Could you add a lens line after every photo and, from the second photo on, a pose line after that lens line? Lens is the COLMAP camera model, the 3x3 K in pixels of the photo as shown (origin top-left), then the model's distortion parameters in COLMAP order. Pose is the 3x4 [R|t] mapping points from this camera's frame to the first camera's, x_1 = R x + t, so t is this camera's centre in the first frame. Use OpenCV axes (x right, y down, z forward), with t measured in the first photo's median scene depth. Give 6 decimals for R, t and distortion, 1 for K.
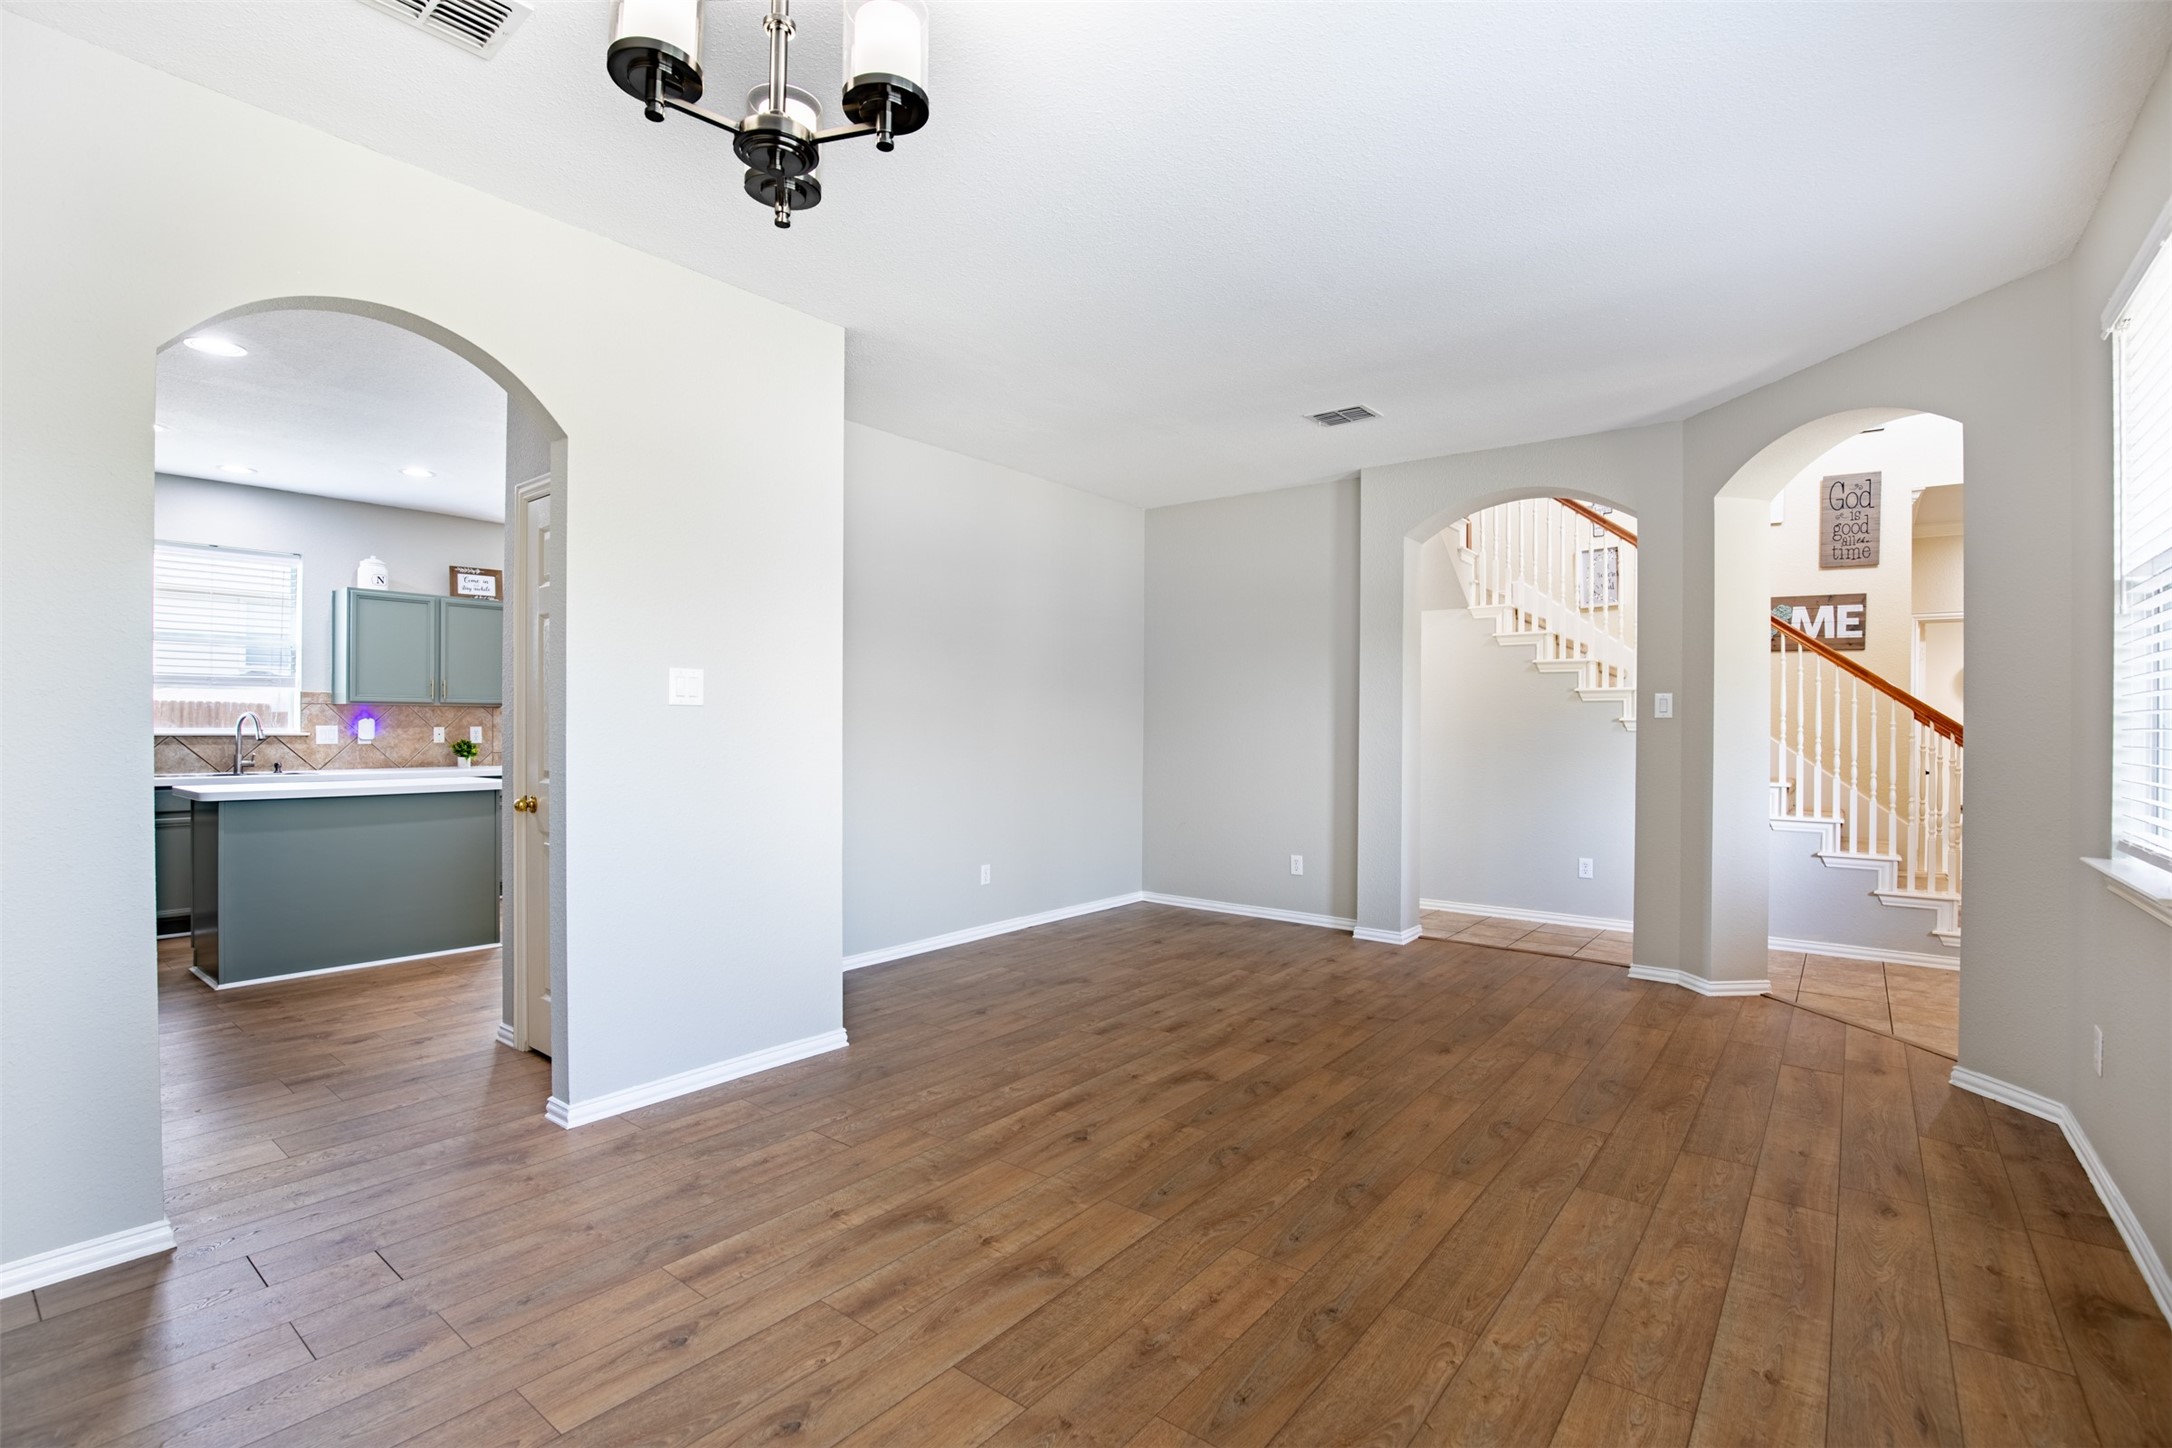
lens RADIAL K [[992.9, 0, 1085.5], [0, 992.9, 729.4], [0, 0, 1]] dist [-0.031078, 0.003536]
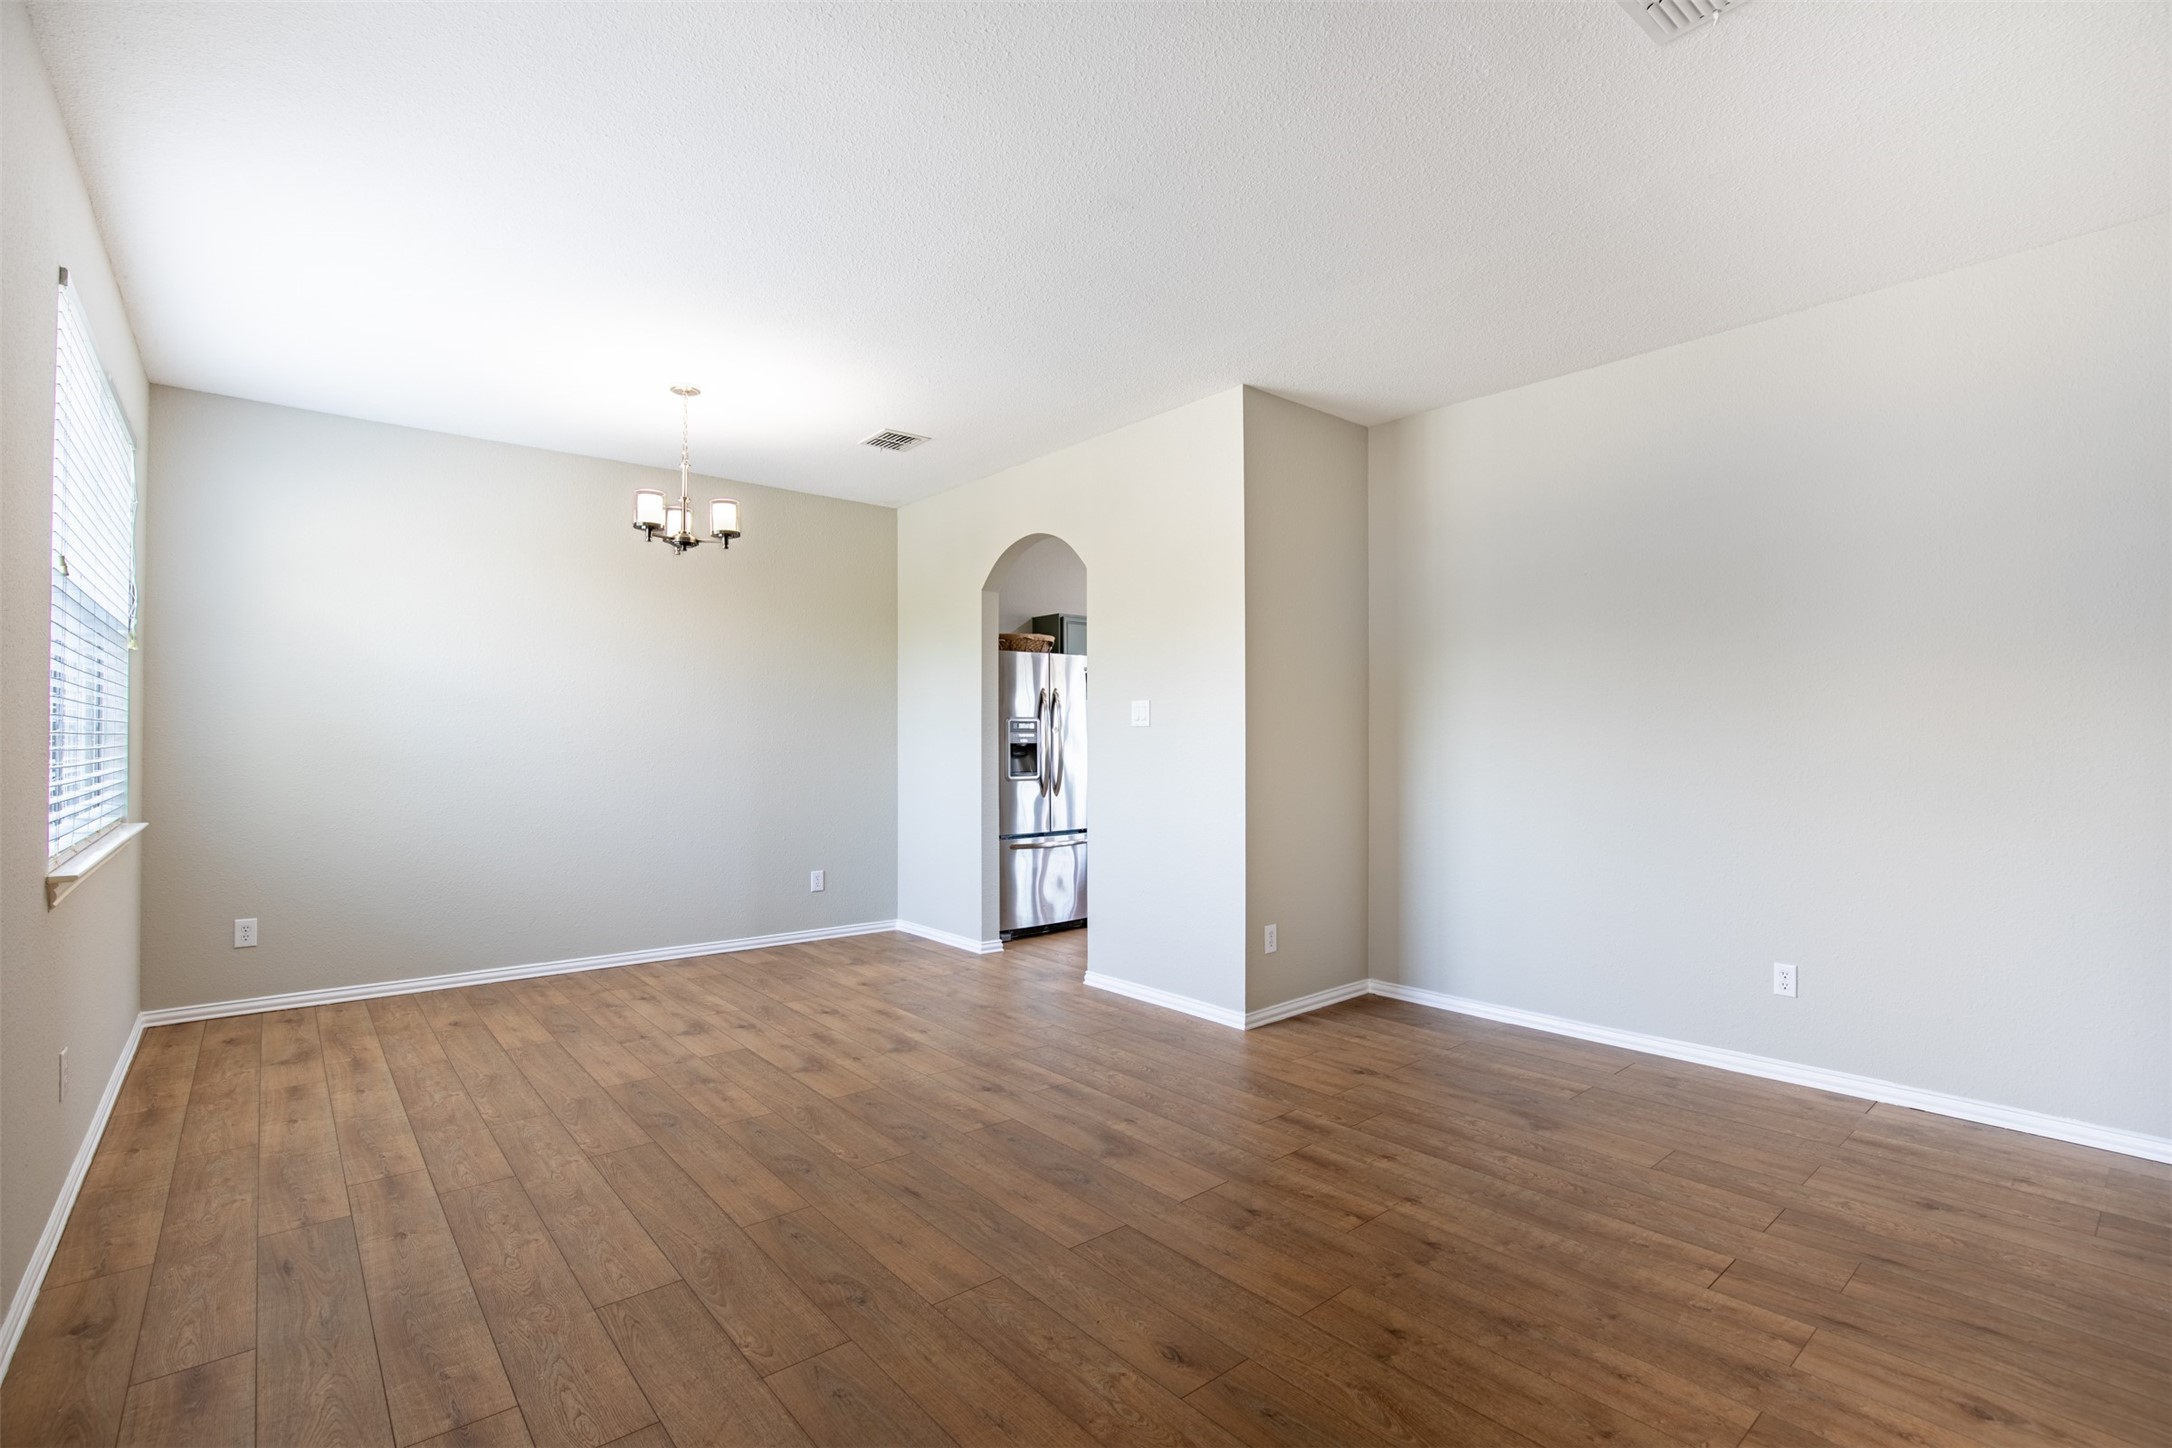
lens RADIAL K [[992.9, 0, 1085.2], [0, 992.9, 734.0], [0, 0, 1]] dist [-0.031078, 0.003536]
pose [[-0.200340, -0.013290, -0.979636, 1.175366], [-0.003299, 0.999911, -0.012890, 0.006236], [0.979721, 0.000649, -0.200367, 1.401673]]
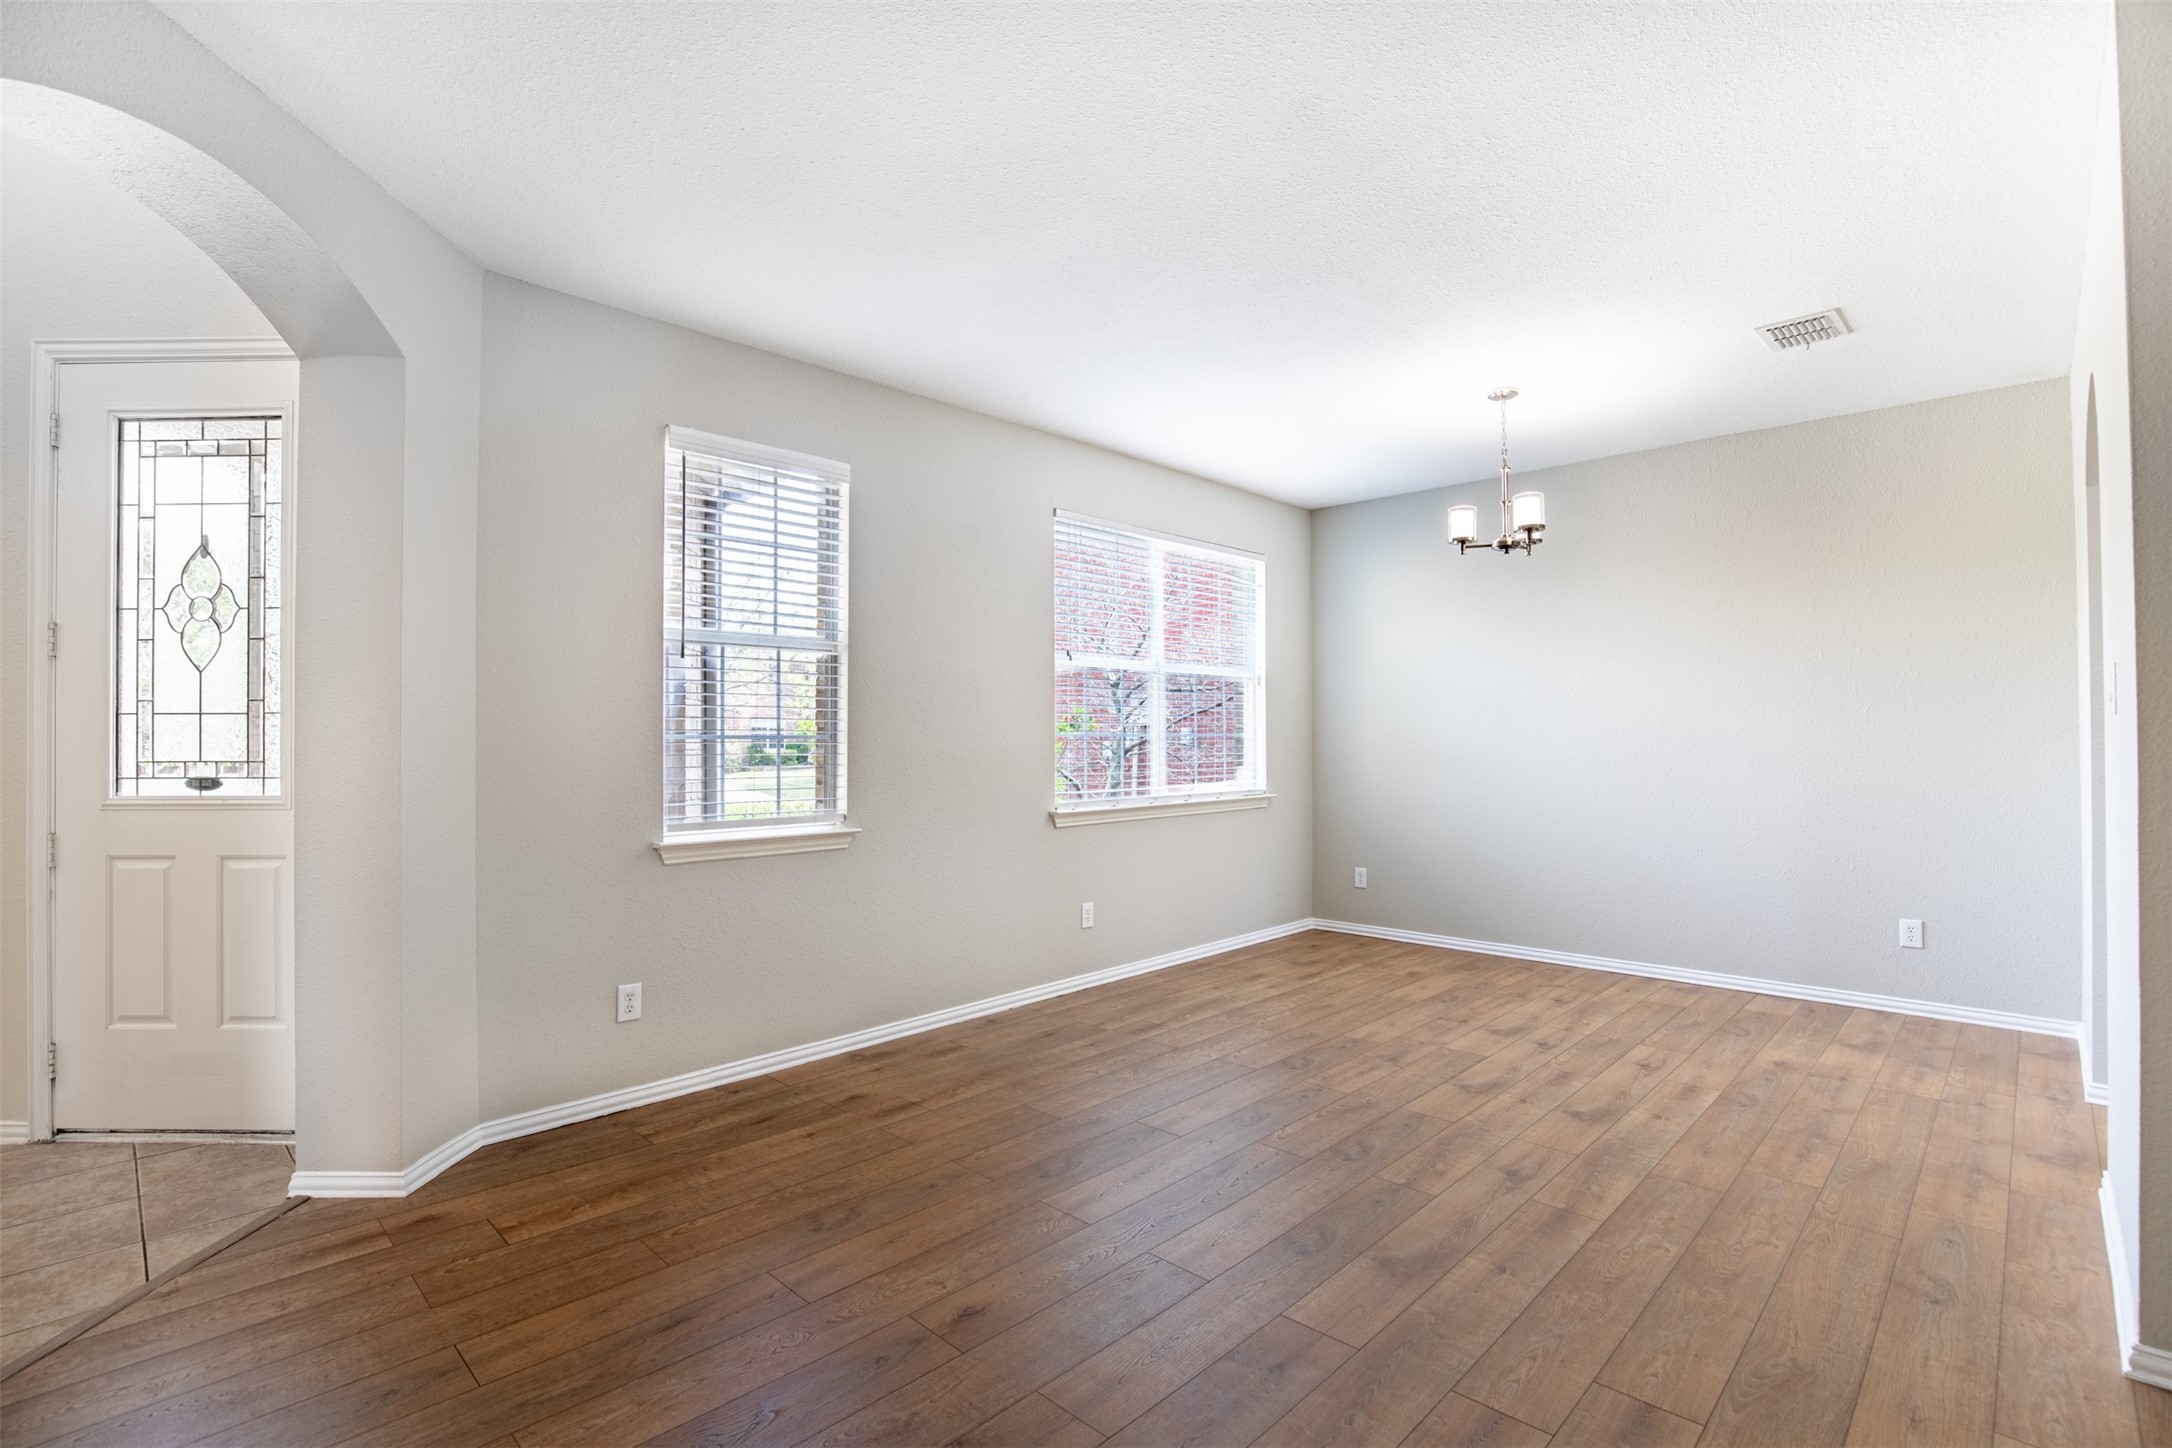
lens RADIAL K [[992.9, 0, 1086.7], [0, 992.9, 732.6], [0, 0, 1]] dist [-0.031078, 0.003536]
pose [[-0.994402, -0.001093, 0.105662, 0.316291], [-0.001733, 0.999981, -0.005959, -0.006115], [-0.105653, -0.006109, -0.994384, 2.065502]]
